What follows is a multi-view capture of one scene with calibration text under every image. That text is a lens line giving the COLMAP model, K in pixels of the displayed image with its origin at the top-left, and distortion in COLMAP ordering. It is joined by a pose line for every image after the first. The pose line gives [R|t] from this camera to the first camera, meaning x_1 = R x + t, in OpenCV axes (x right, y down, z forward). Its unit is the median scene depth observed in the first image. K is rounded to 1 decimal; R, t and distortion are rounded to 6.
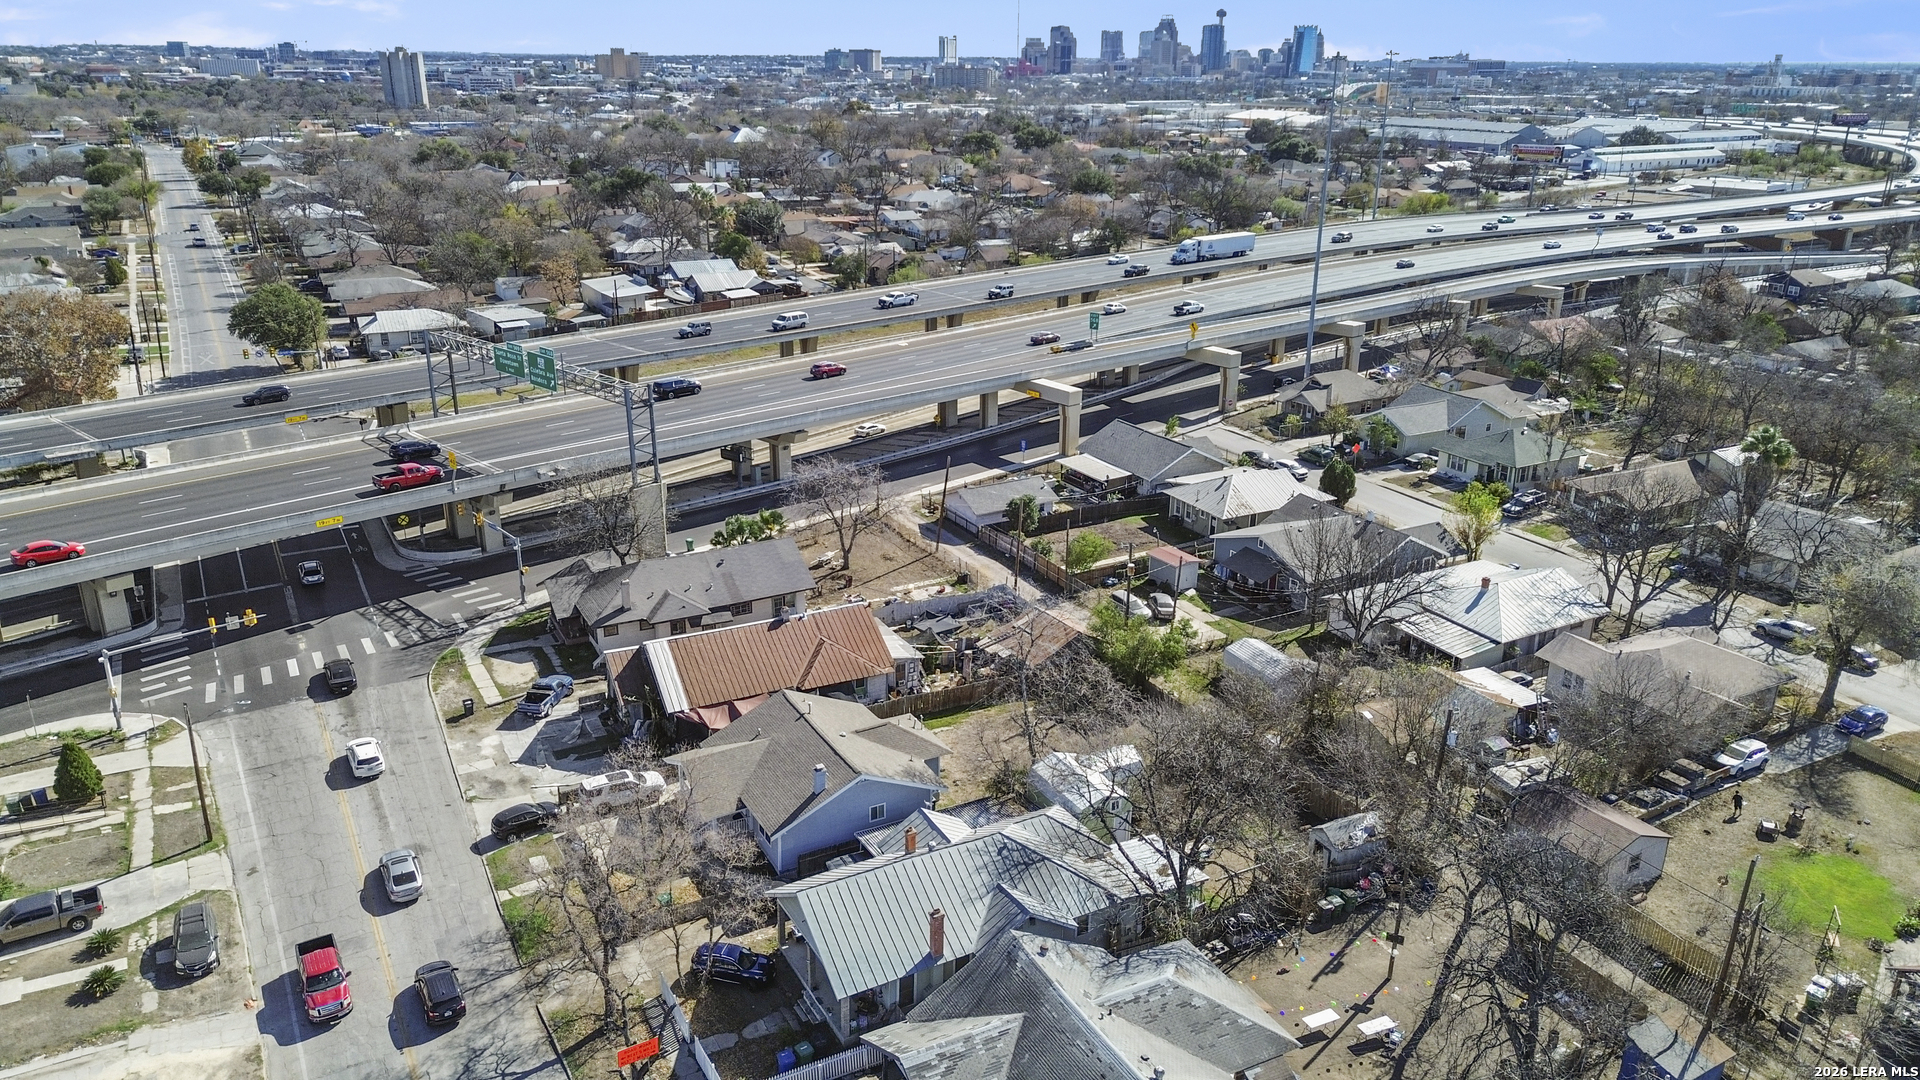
lens RADIAL K [[1367.0, 0, 1002.7], [0, 1367.0, 537.3], [0, 0, 1]] dist [0.061712, -0.055157]
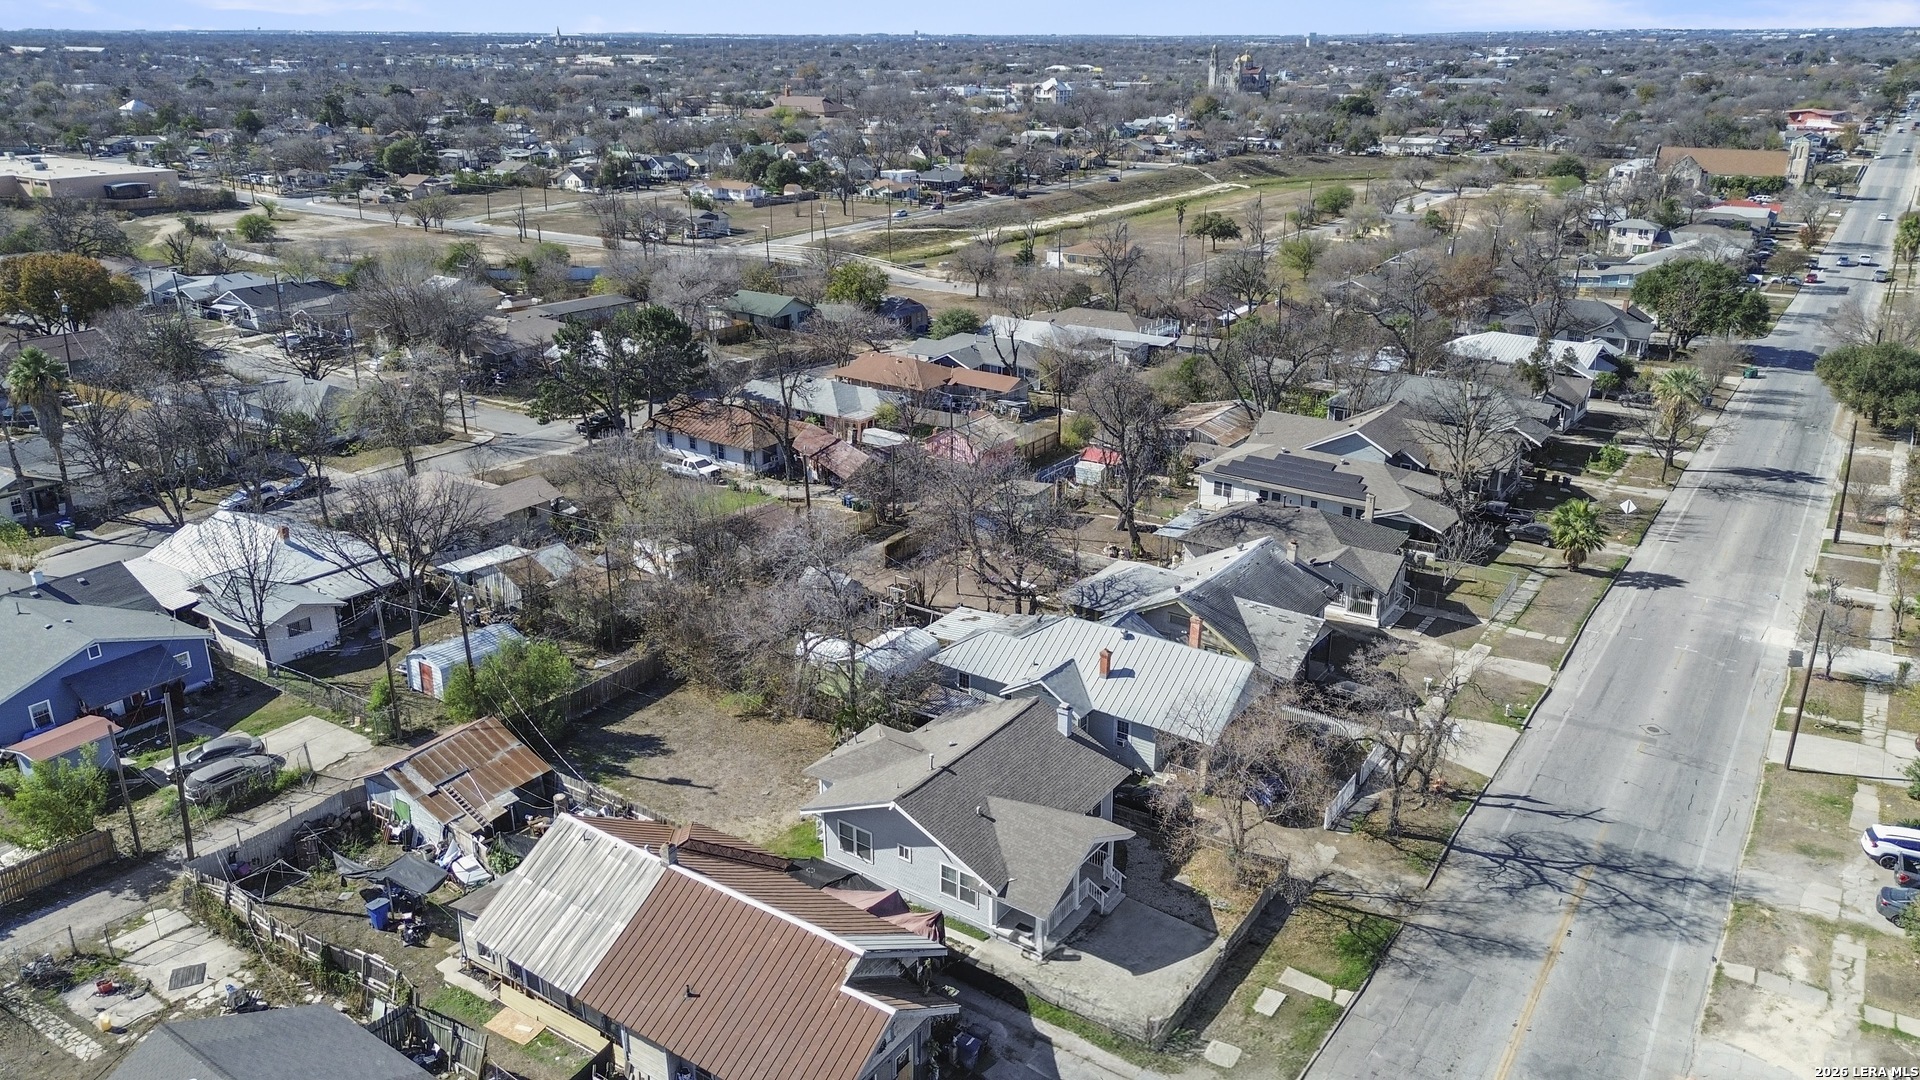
lens RADIAL K [[1391.6, 0, 972.4], [0, 1391.6, 540.6], [0, 0, 1]] dist [0.066169, -0.062701]
pose [[-0.448521, -0.314266, 0.836699, -0.407701], [0.289855, 0.834402, 0.468783, -0.176018], [-0.845466, 0.452780, -0.283156, 0.627394]]
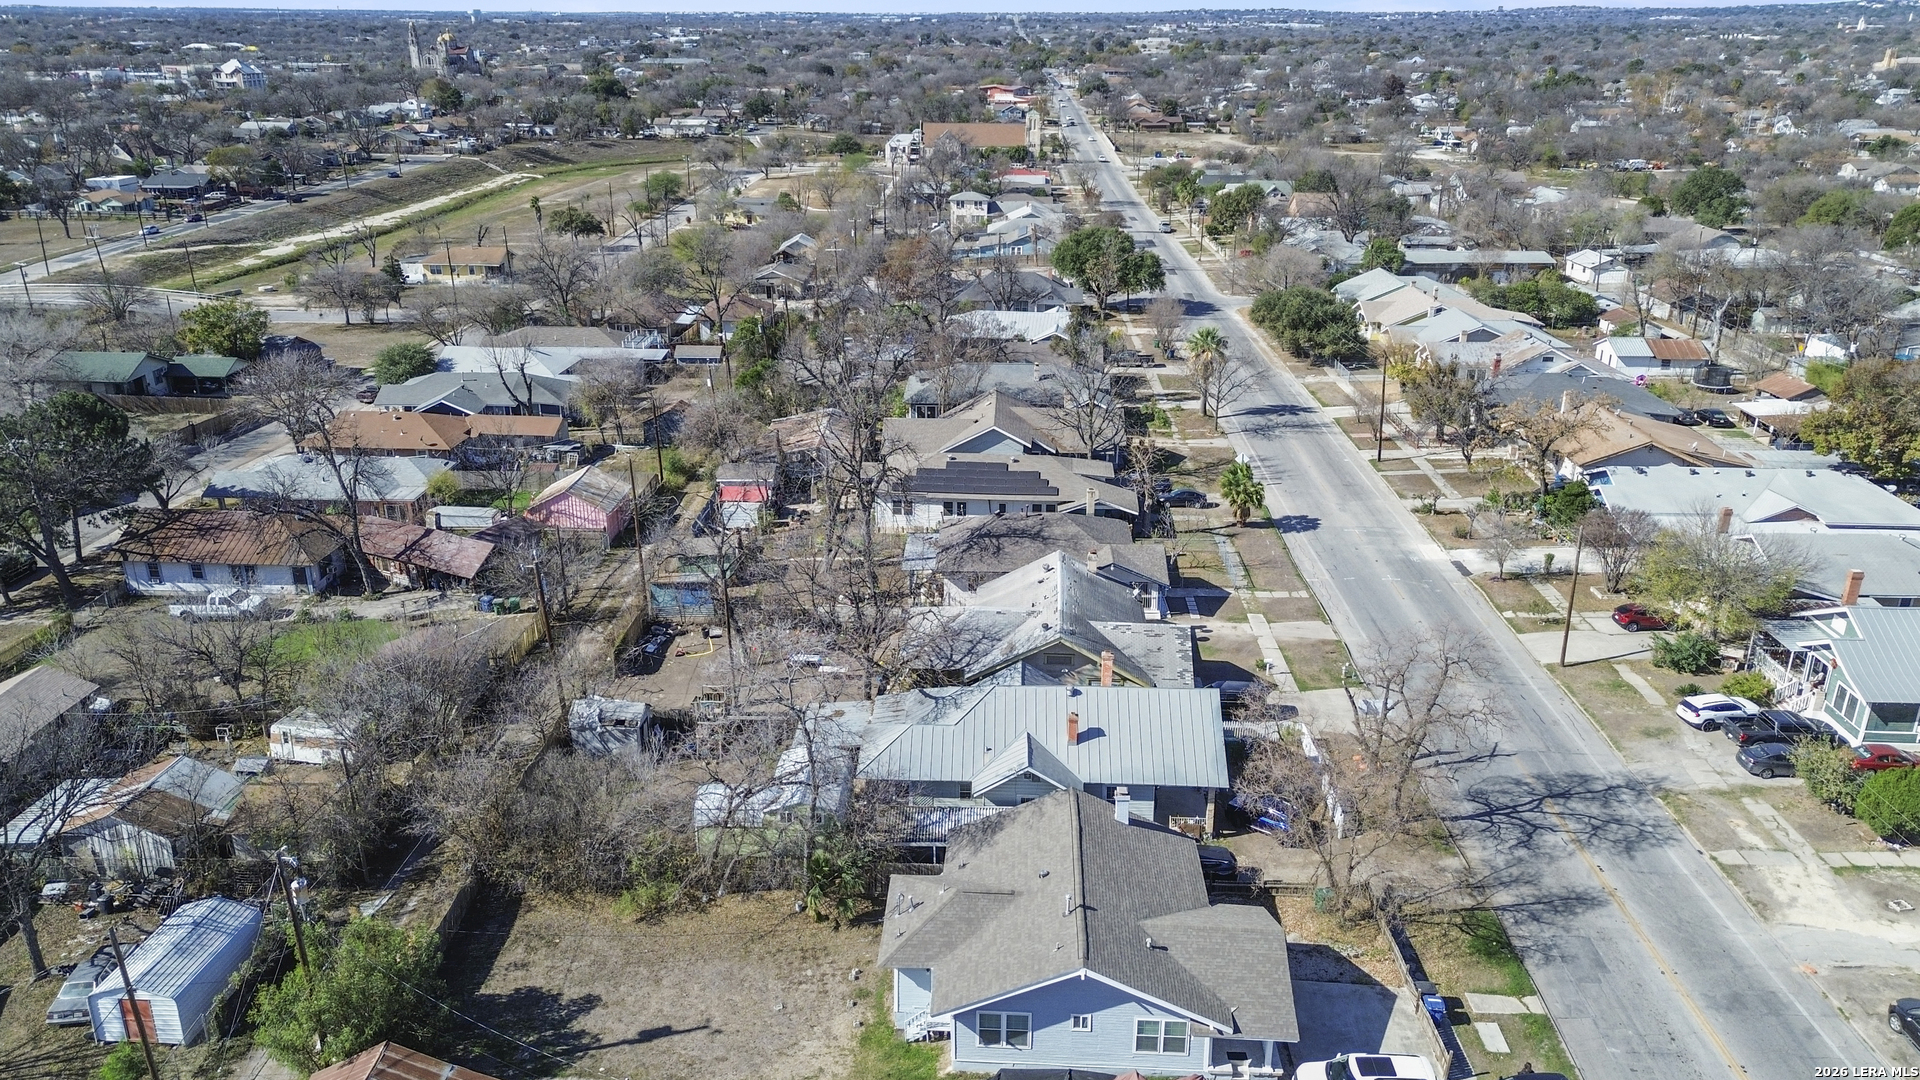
lens RADIAL K [[1391.6, 0, 972.4], [0, 1391.6, 540.6], [0, 0, 1]] dist [0.066169, -0.062701]
pose [[-0.861447, -0.191641, 0.470300, -0.201960], [0.155289, 0.782308, 0.603224, -0.211934], [-0.483522, 0.592678, -0.644157, 0.730122]]
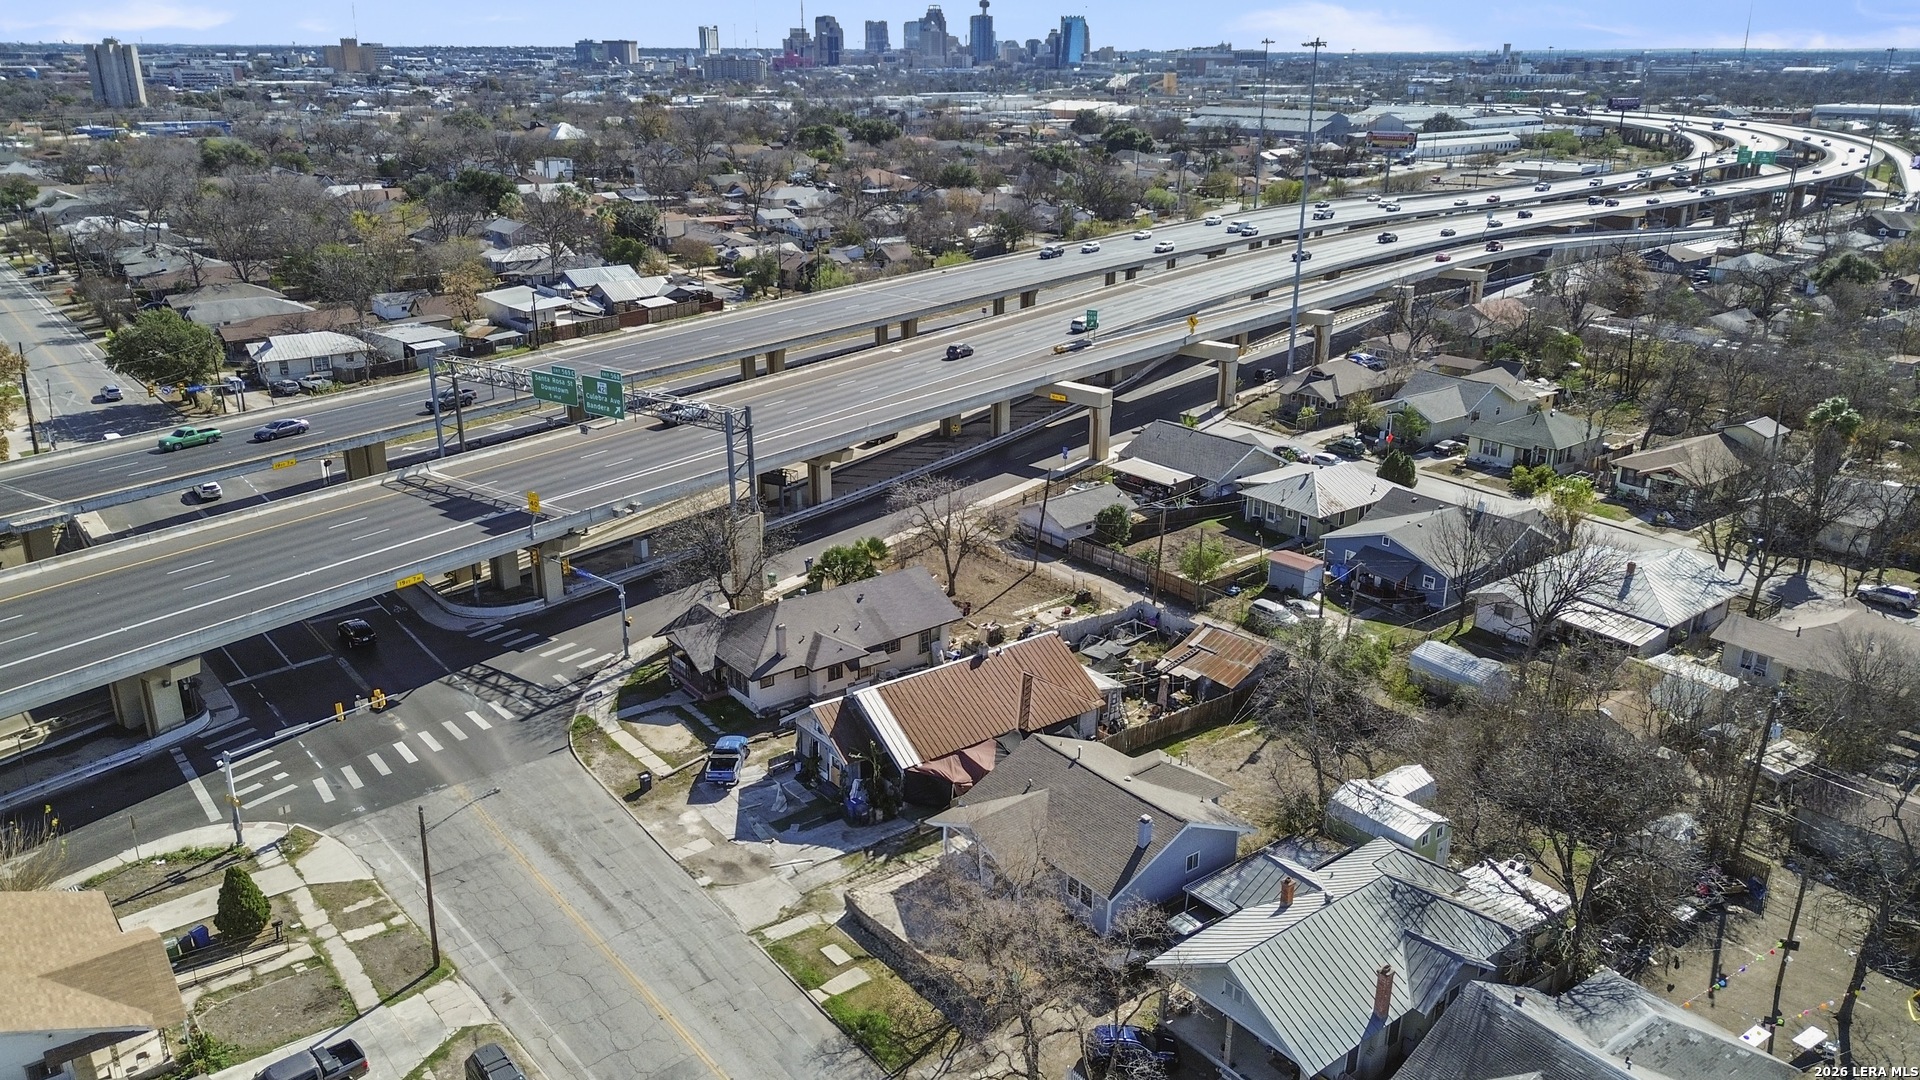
lens RADIAL K [[1391.6, 0, 972.4], [0, 1391.6, 540.6], [0, 0, 1]] dist [0.066169, -0.062701]
pose [[0.985908, -0.059749, 0.156253, -0.191037], [0.059490, 0.998209, 0.006337, -0.014710], [-0.156352, 0.003047, 0.987697, 0.049684]]
